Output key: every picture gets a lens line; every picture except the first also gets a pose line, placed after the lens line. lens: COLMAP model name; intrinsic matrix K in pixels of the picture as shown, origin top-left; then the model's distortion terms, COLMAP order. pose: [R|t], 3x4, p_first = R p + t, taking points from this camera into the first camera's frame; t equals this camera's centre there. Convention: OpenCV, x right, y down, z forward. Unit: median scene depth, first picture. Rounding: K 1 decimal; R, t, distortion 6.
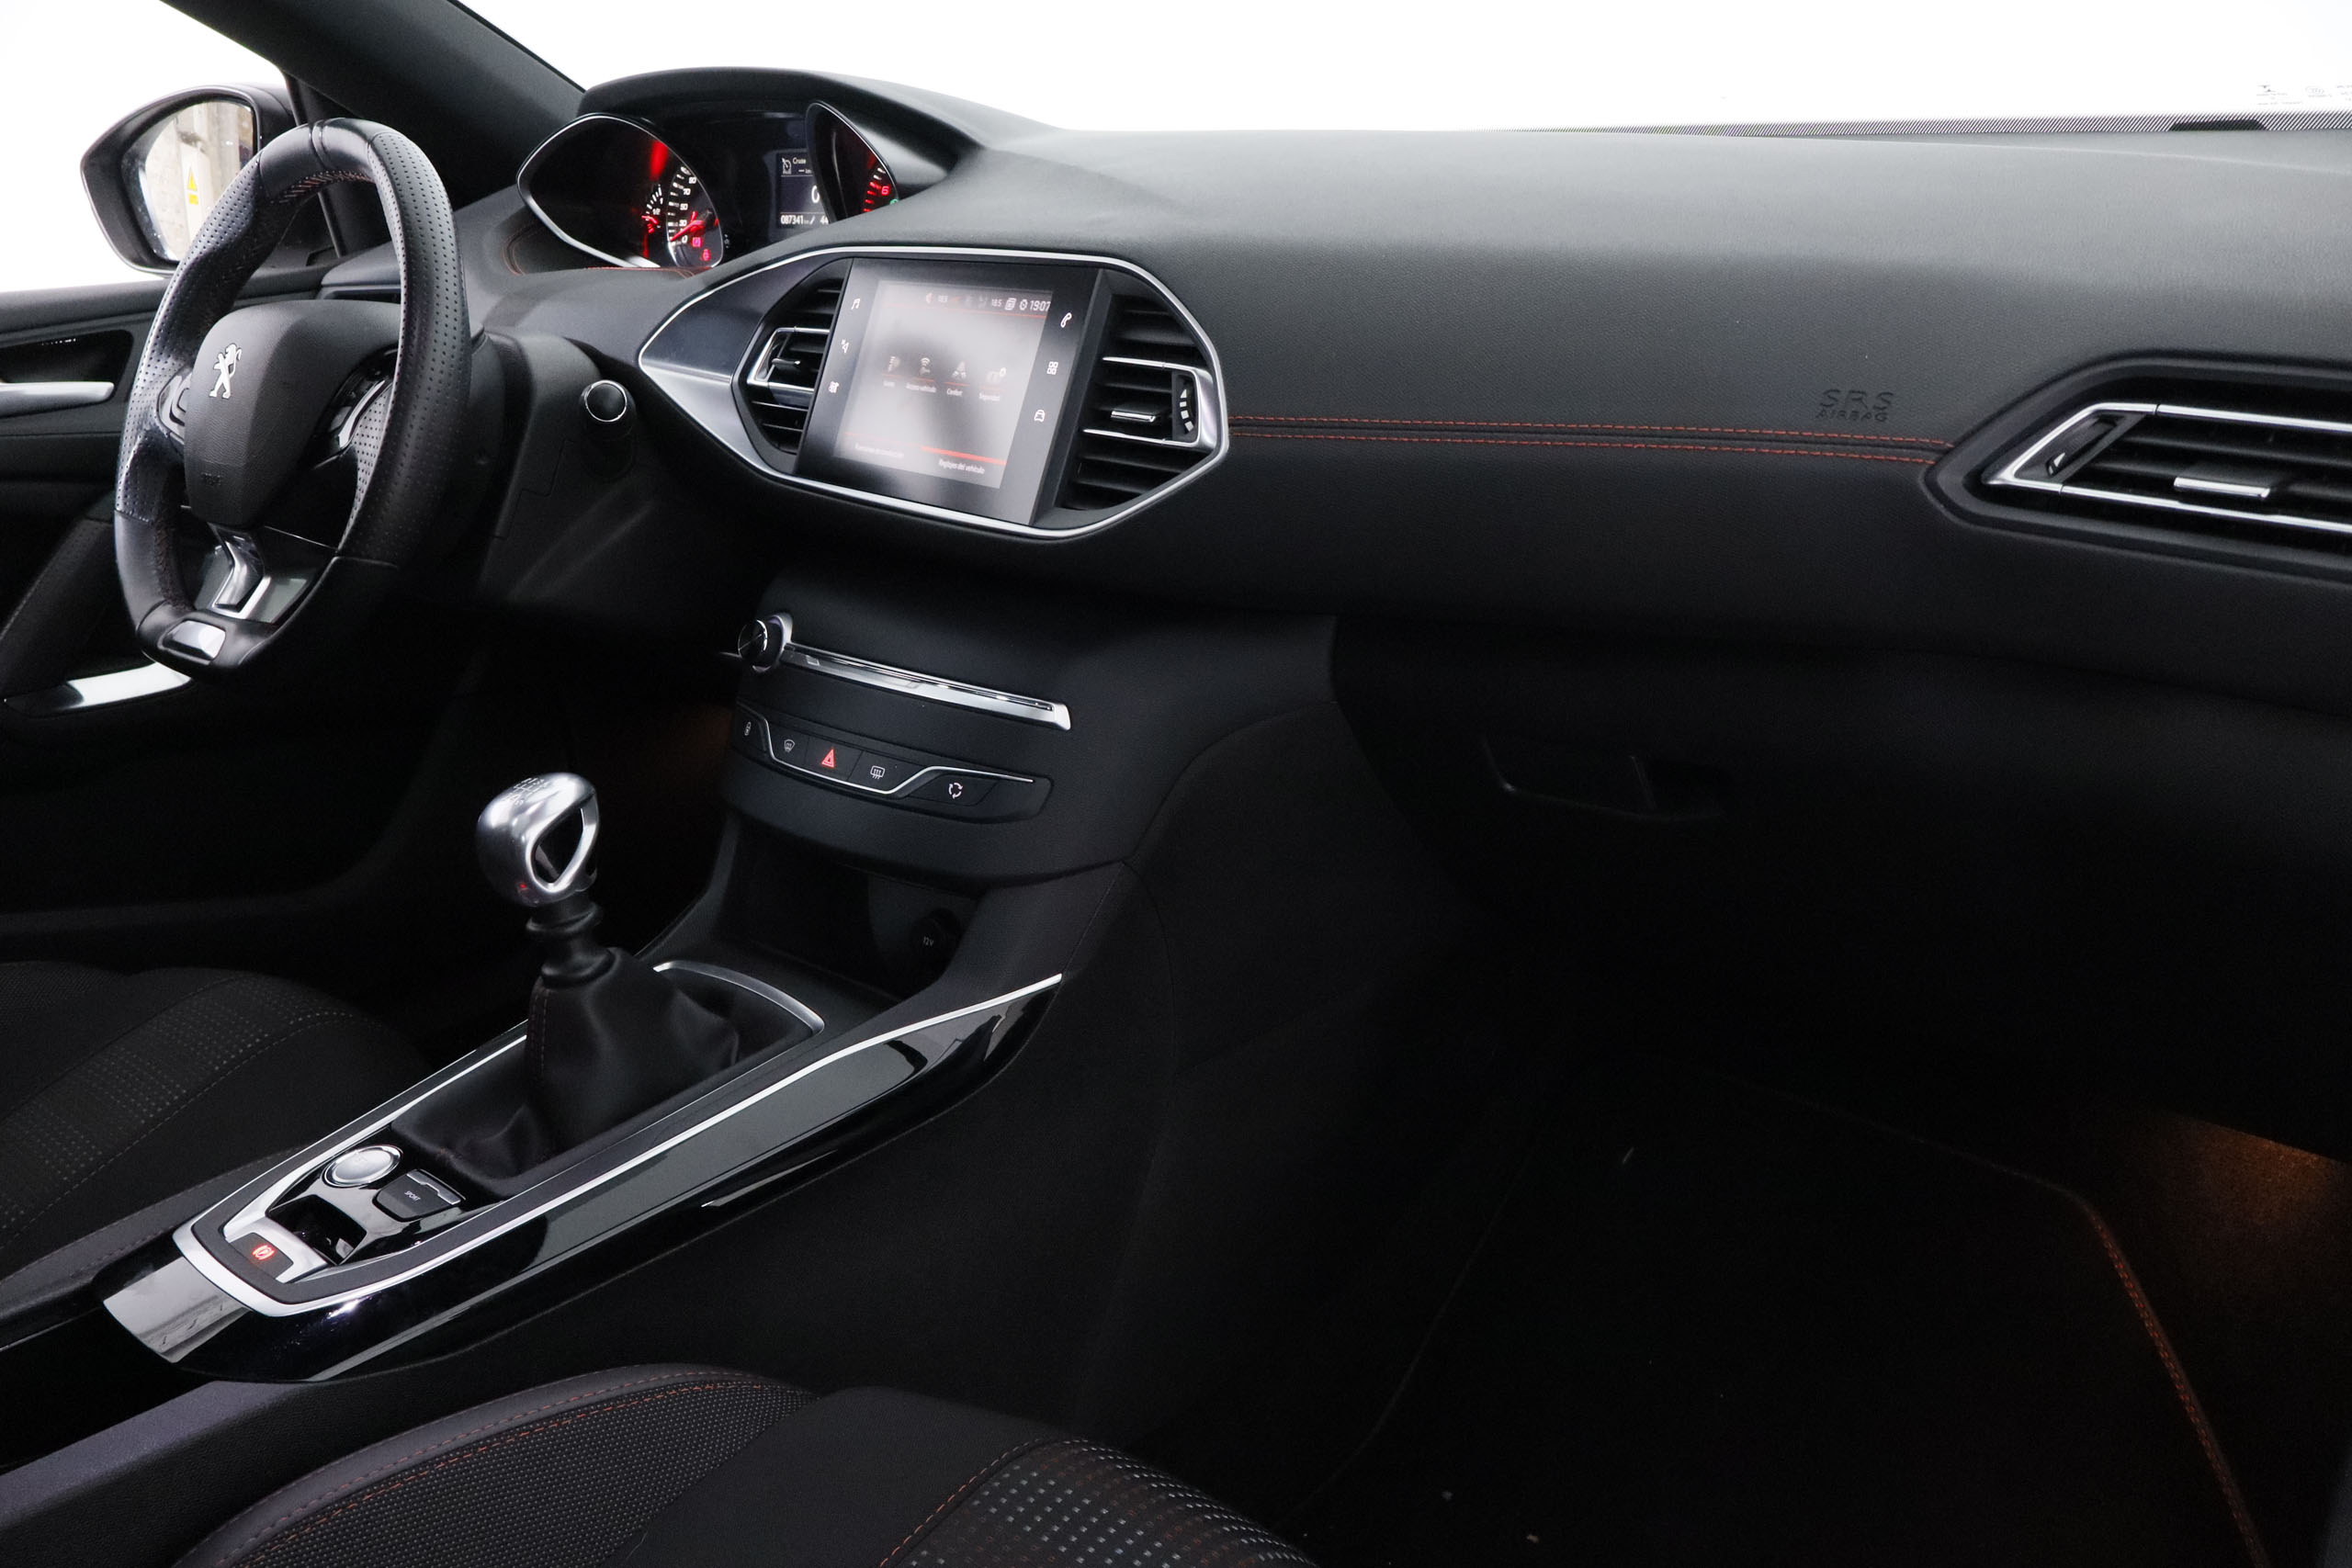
lens RADIAL K [[2037.1, 0, 1180.9], [0, 2037.1, 776.3], [0, 0, 1]] dist [0.003762, -0.002235]
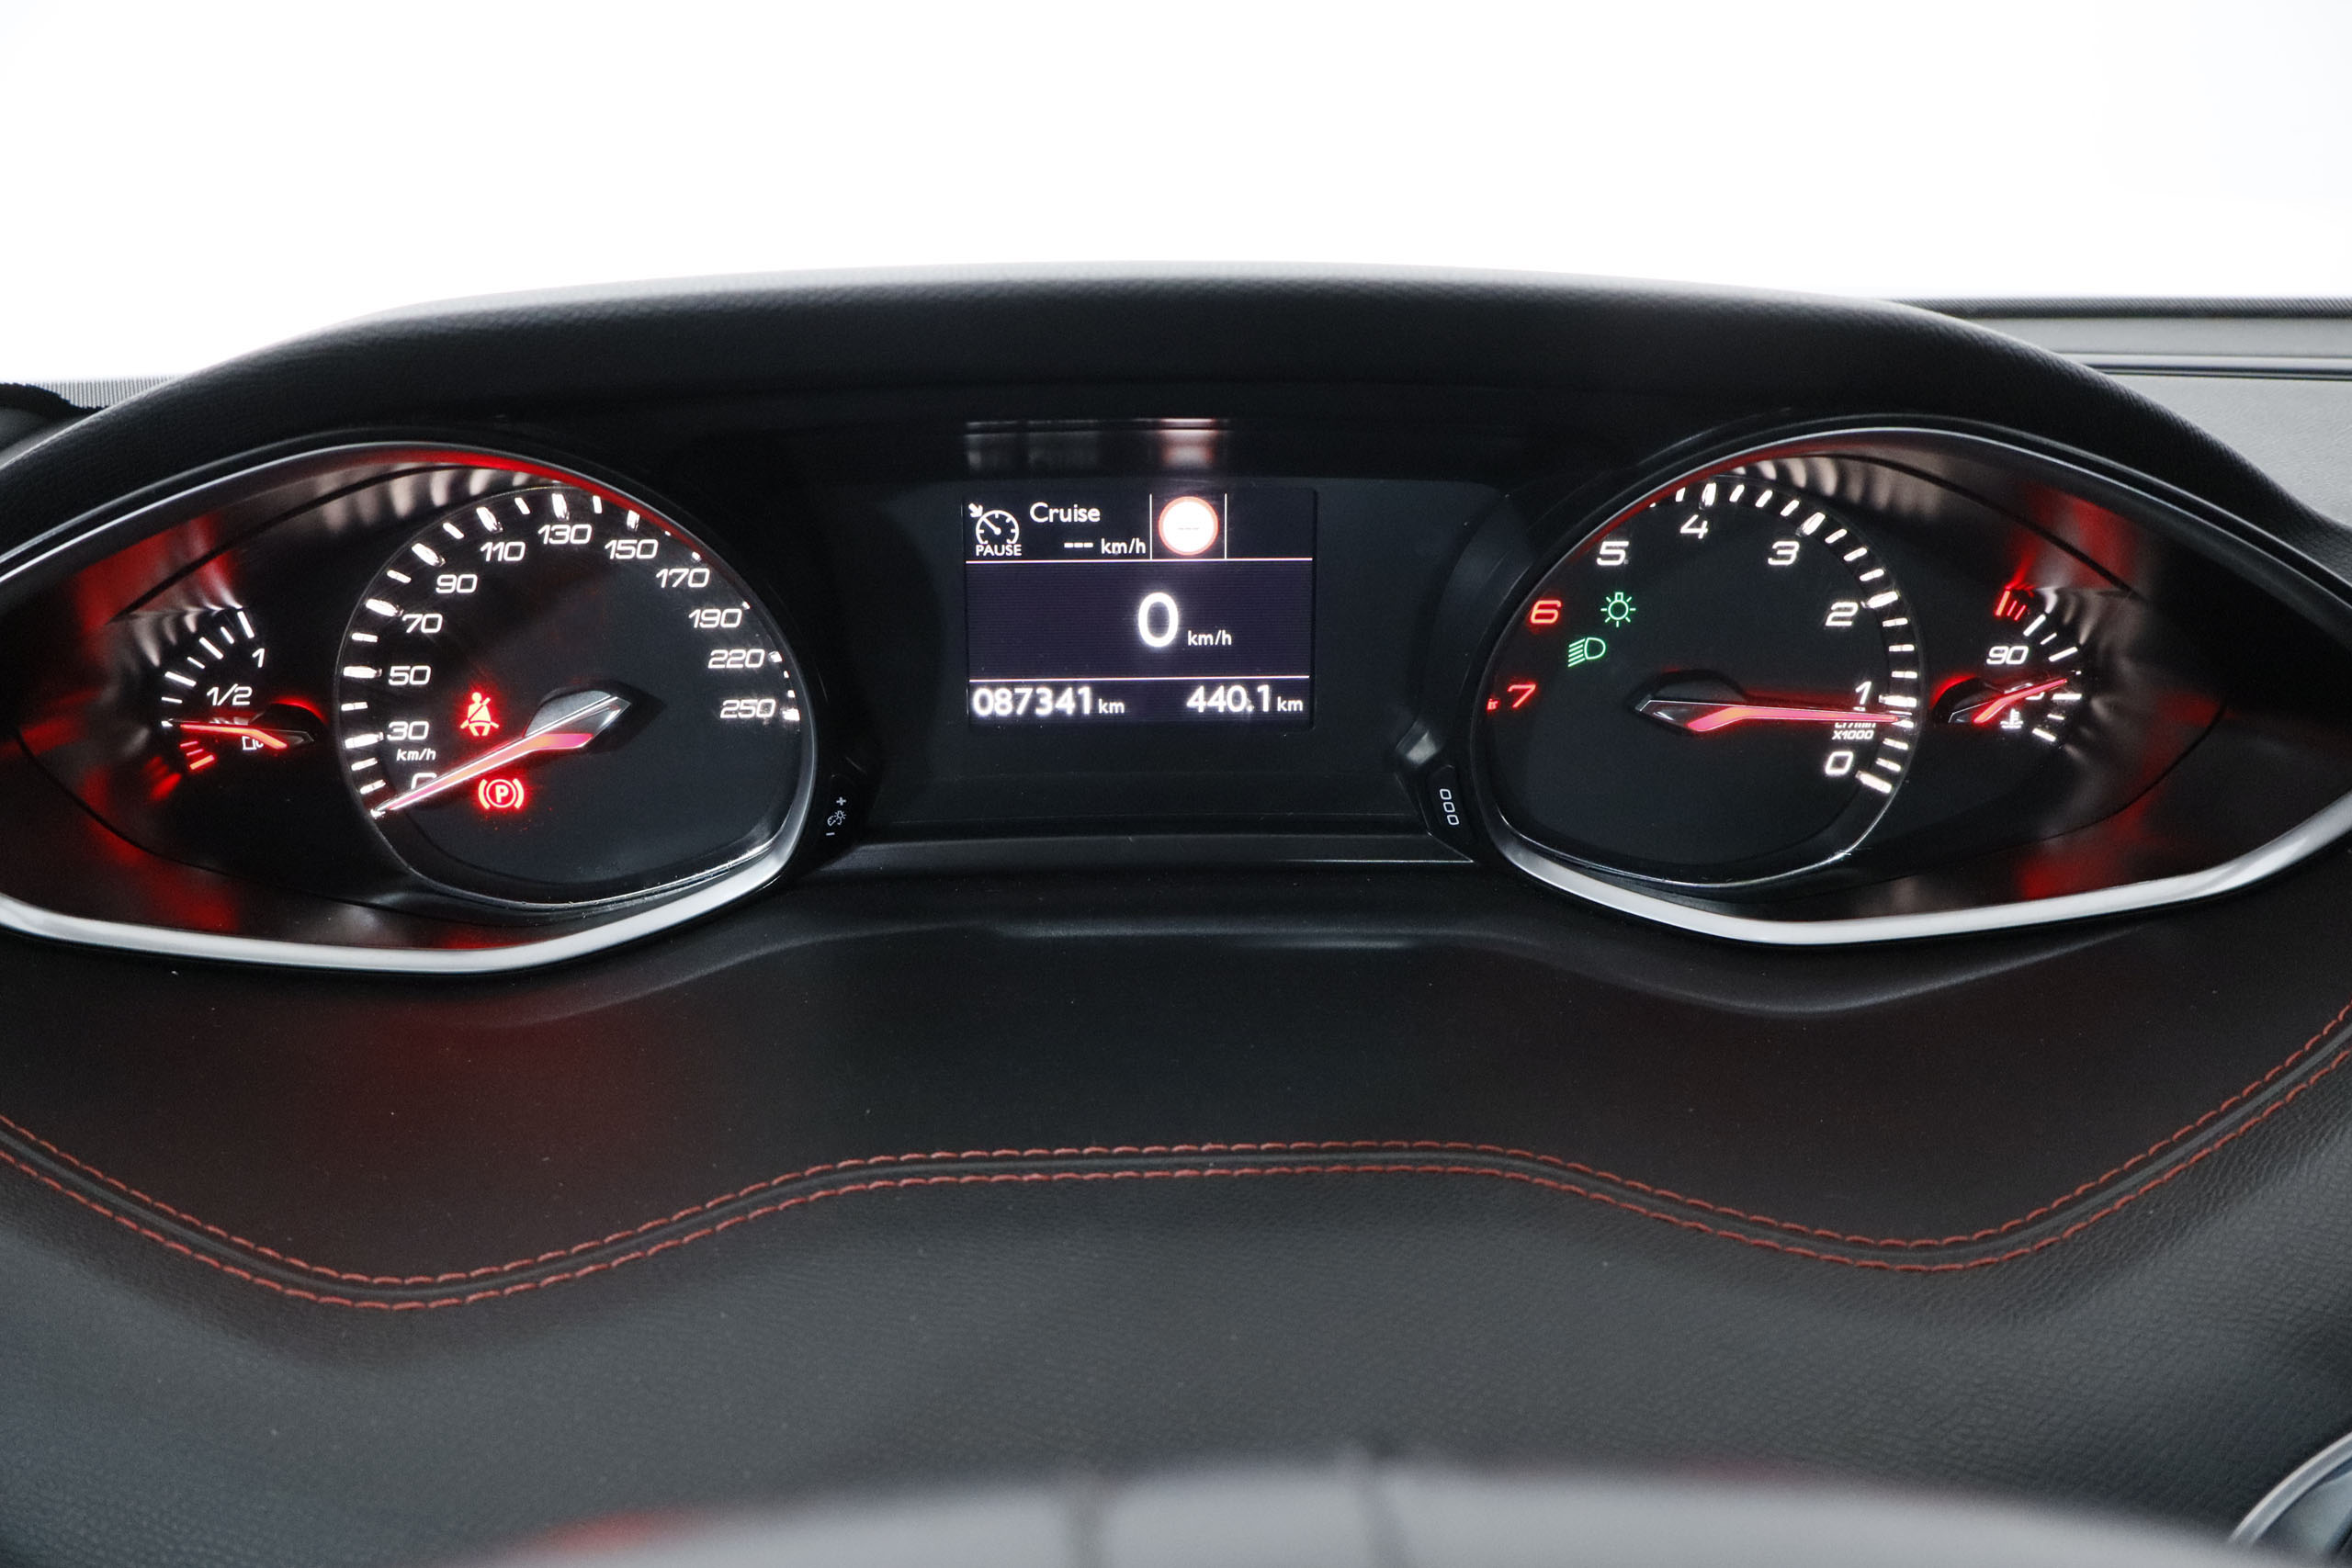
lens RADIAL K [[2037.1, 0, 1170.7], [0, 2037.1, 797.6], [0, 0, 1]] dist [0.003762, -0.002235]
pose [[0.686019, -0.242104, 0.686122, -0.540008], [0.190363, 0.969891, 0.151900, -0.420863], [-0.702239, 0.026406, 0.711451, 1.077699]]
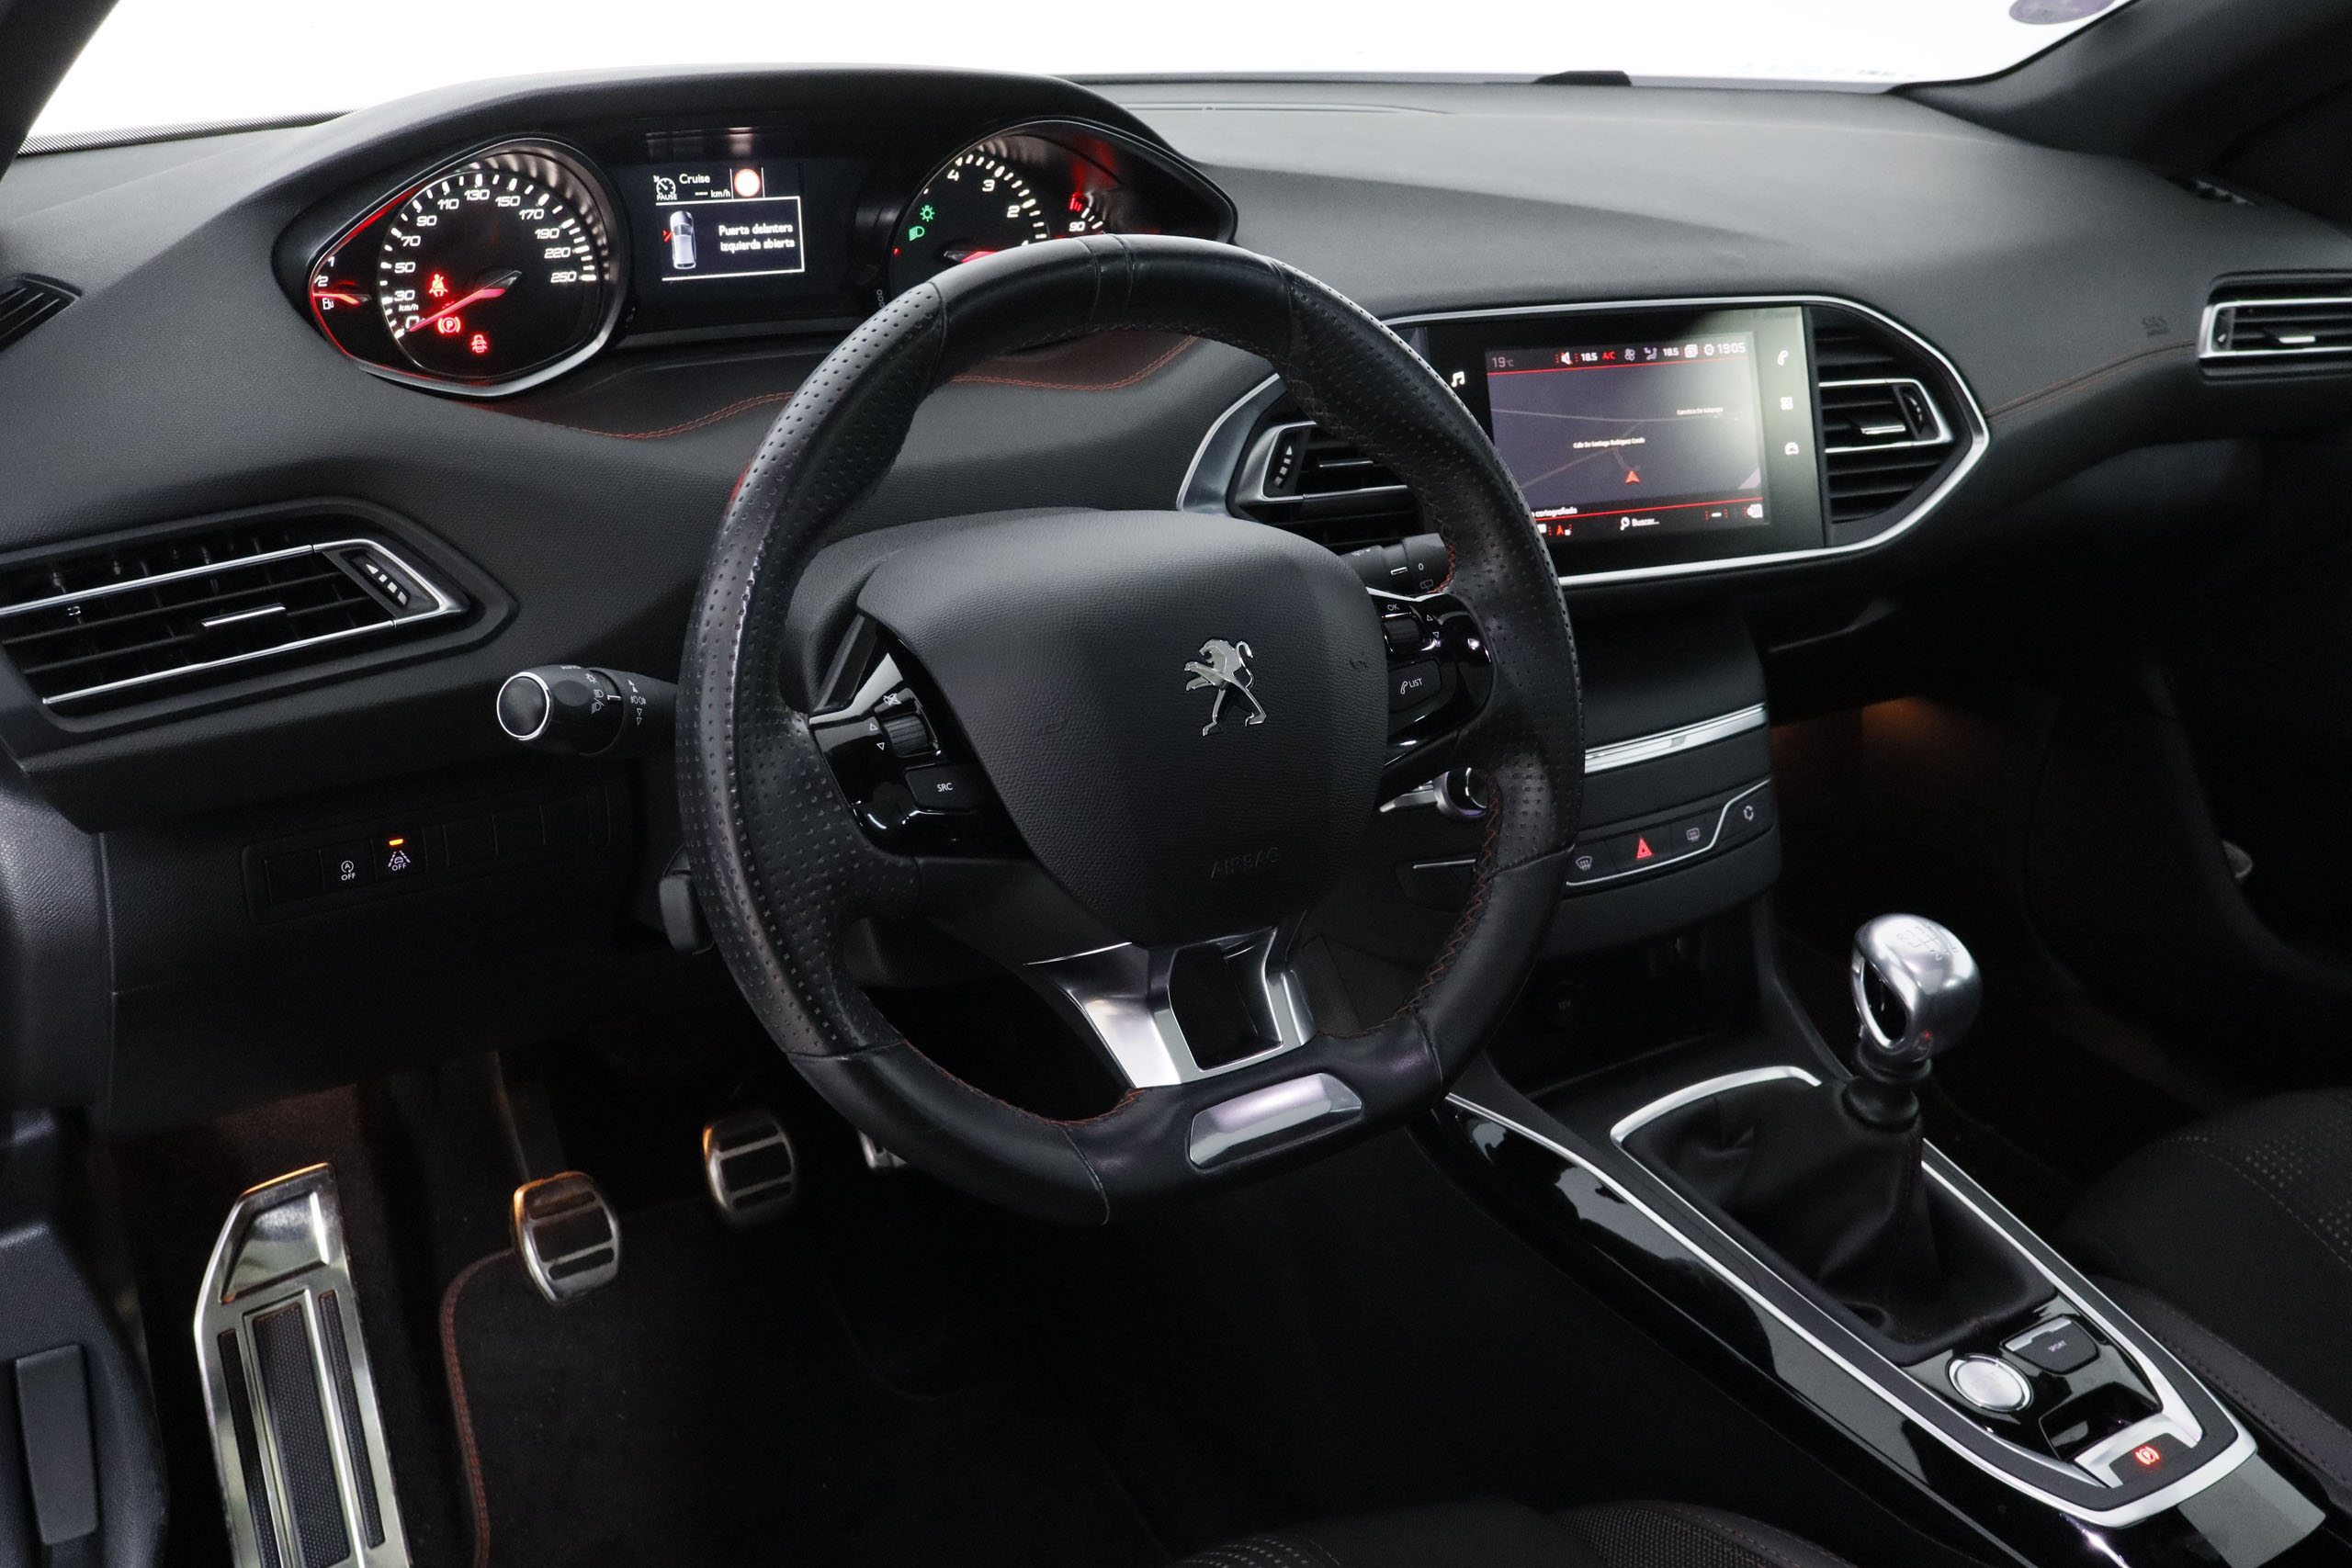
lens RADIAL K [[2305.9, 0, 1181.3], [0, 2305.9, 782.0], [0, 0, 1]] dist [0.038787, 0.000000]
pose [[0.216996, -0.345294, 0.913063, -1.243395], [0.231619, 0.926852, 0.295463, -0.423673], [-0.948296, 0.147369, 0.281100, 0.927311]]
